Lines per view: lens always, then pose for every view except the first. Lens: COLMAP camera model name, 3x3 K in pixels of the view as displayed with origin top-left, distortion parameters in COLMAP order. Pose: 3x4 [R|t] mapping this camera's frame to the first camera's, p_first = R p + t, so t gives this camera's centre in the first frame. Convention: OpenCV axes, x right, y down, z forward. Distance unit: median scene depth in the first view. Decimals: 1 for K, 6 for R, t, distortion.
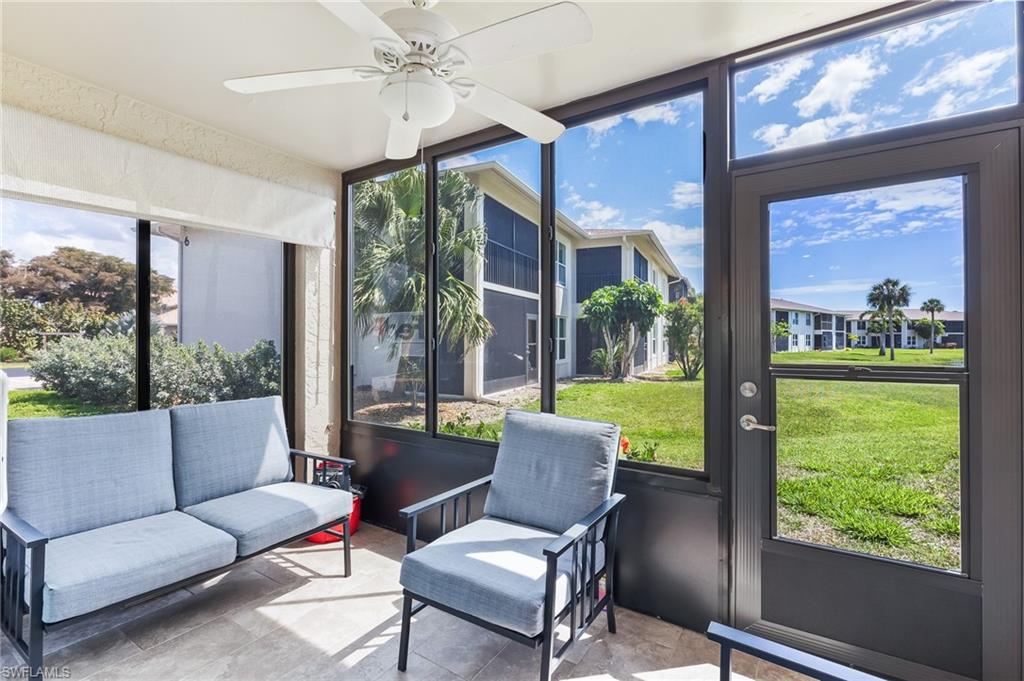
lens RADIAL K [[457.9, 0, 511.8], [0, 457.9, 338.0], [0, 0, 1]] dist [-0.002383, -0.000079]
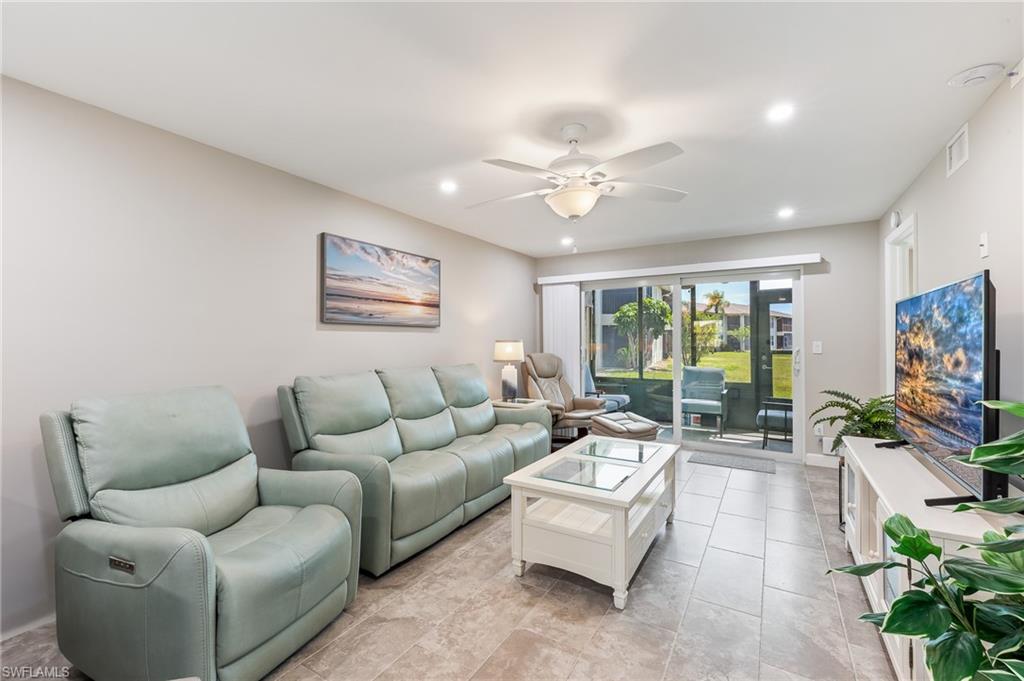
lens RADIAL K [[429.7, 0, 514.3], [0, 429.7, 335.0], [0, 0, 1]] dist [-0.000391, -0.000325]
pose [[0.999323, -0.003671, 0.036596, -0.140661], [0.004048, 0.999939, -0.010256, -0.003037], [-0.036556, 0.010397, 0.999278, -0.205769]]
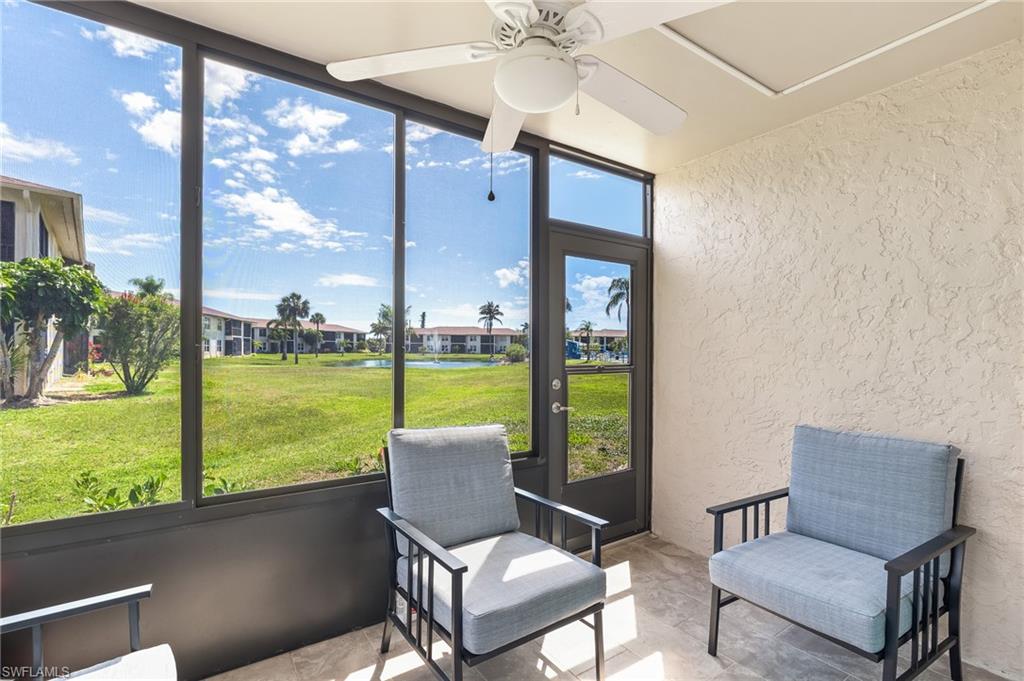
lens RADIAL K [[467.4, 0, 513.3], [0, 467.4, 349.1], [0, 0, 1]] dist [-0.001948, -0.000271]
pose [[0.395980, 0.000469, 0.918259, -0.081611], [-0.011506, 0.999924, 0.004451, 0.000044], [-0.918187, -0.012328, 0.395956, 0.052029]]
